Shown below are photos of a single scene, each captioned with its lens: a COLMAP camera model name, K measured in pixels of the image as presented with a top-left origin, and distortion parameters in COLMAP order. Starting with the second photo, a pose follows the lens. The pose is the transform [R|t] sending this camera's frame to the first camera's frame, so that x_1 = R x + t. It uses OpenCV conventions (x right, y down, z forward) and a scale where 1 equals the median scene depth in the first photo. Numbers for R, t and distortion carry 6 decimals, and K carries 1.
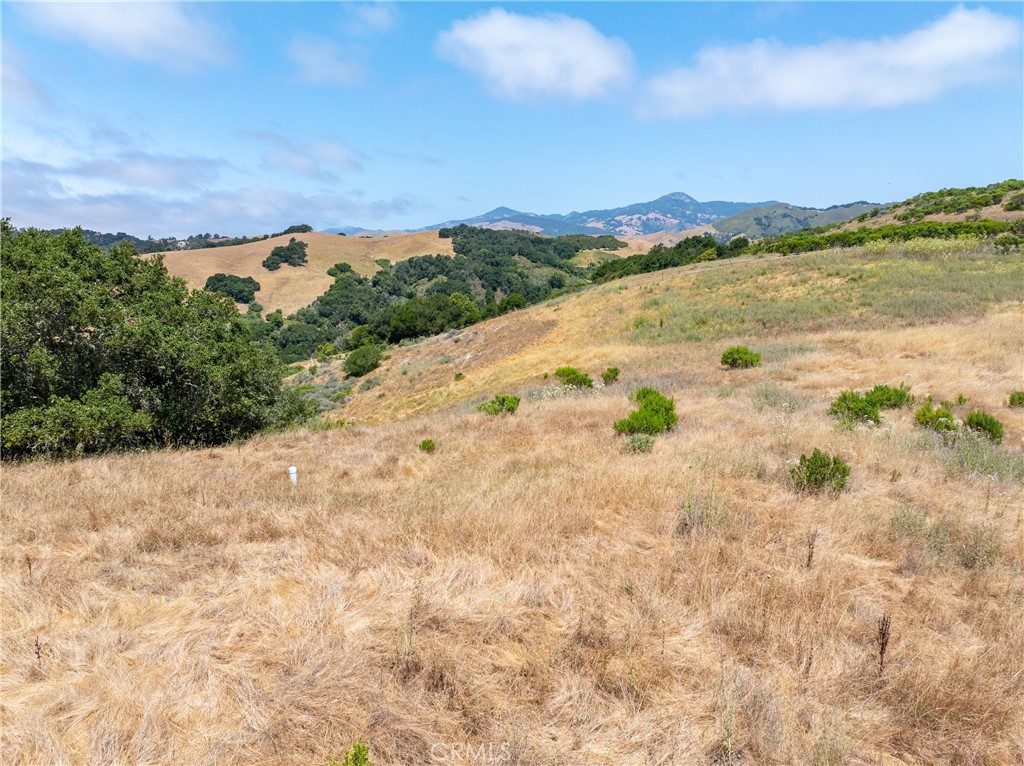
lens RADIAL K [[719.8, 0, 517.4], [0, 719.8, 380.2], [0, 0, 1]] dist [-0.043801, 0.007252]
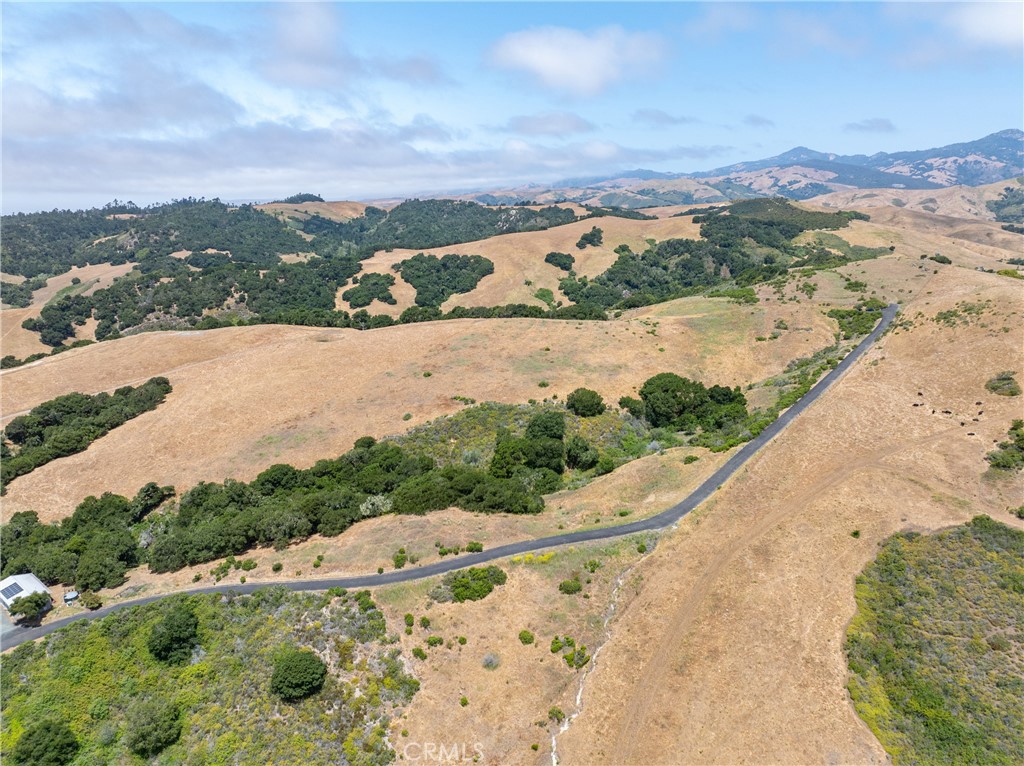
lens RADIAL K [[719.8, 0, 510.8], [0, 719.8, 378.8], [0, 0, 1]] dist [-0.043801, 0.007252]
pose [[0.921648, 0.095584, -0.376069, 0.143263], [-0.064675, 0.993469, 0.094006, -0.000585], [0.382598, -0.062318, 0.921811, -0.547644]]
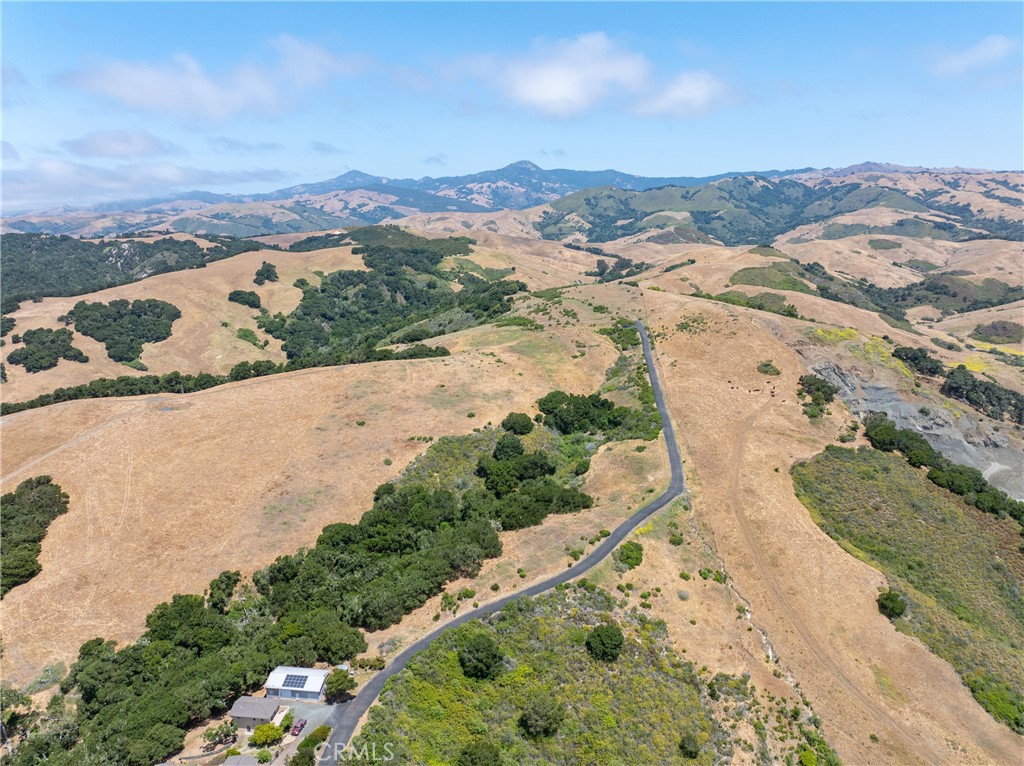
lens RADIAL K [[719.8, 0, 516.8], [0, 719.8, 384.6], [0, 0, 1]] dist [-0.043801, 0.007252]
pose [[0.980092, -0.045007, 0.193375, -0.084174], [0.032835, 0.997299, 0.065697, -0.013095], [-0.195810, -0.058040, 0.978923, -0.657075]]
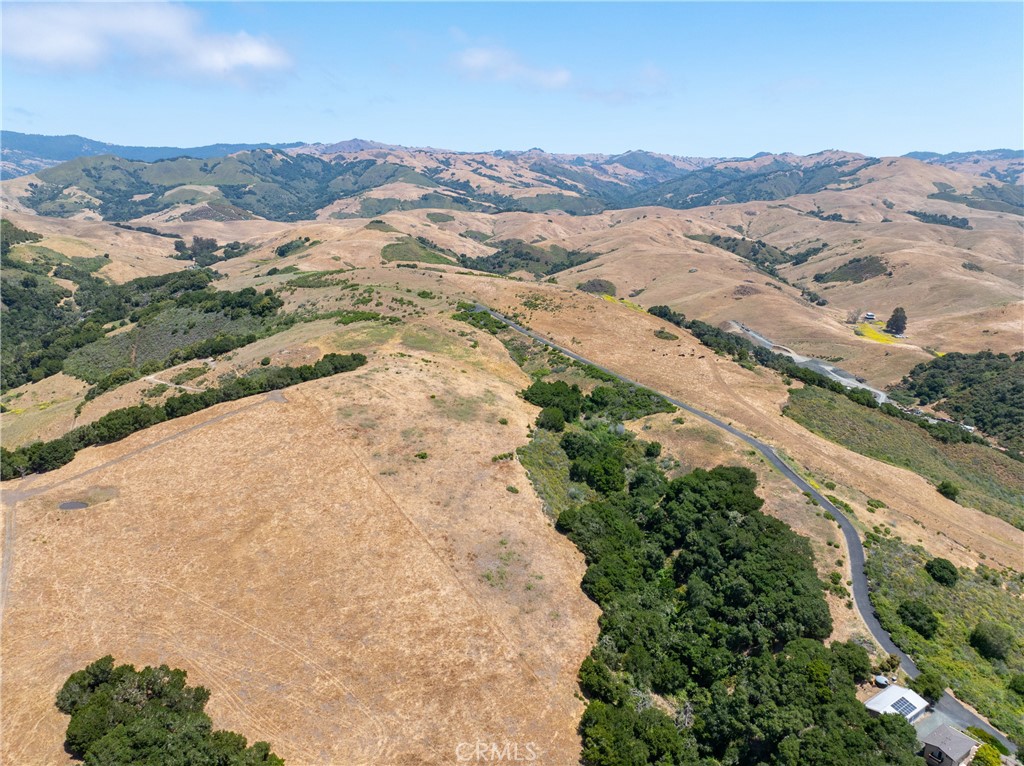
lens RADIAL K [[719.8, 0, 522.8], [0, 719.8, 380.8], [0, 0, 1]] dist [-0.043801, 0.007252]
pose [[0.624270, -0.186665, 0.758580, -0.379162], [0.114119, 0.982407, 0.147829, -0.054851], [-0.772828, -0.005717, 0.634589, -0.436528]]
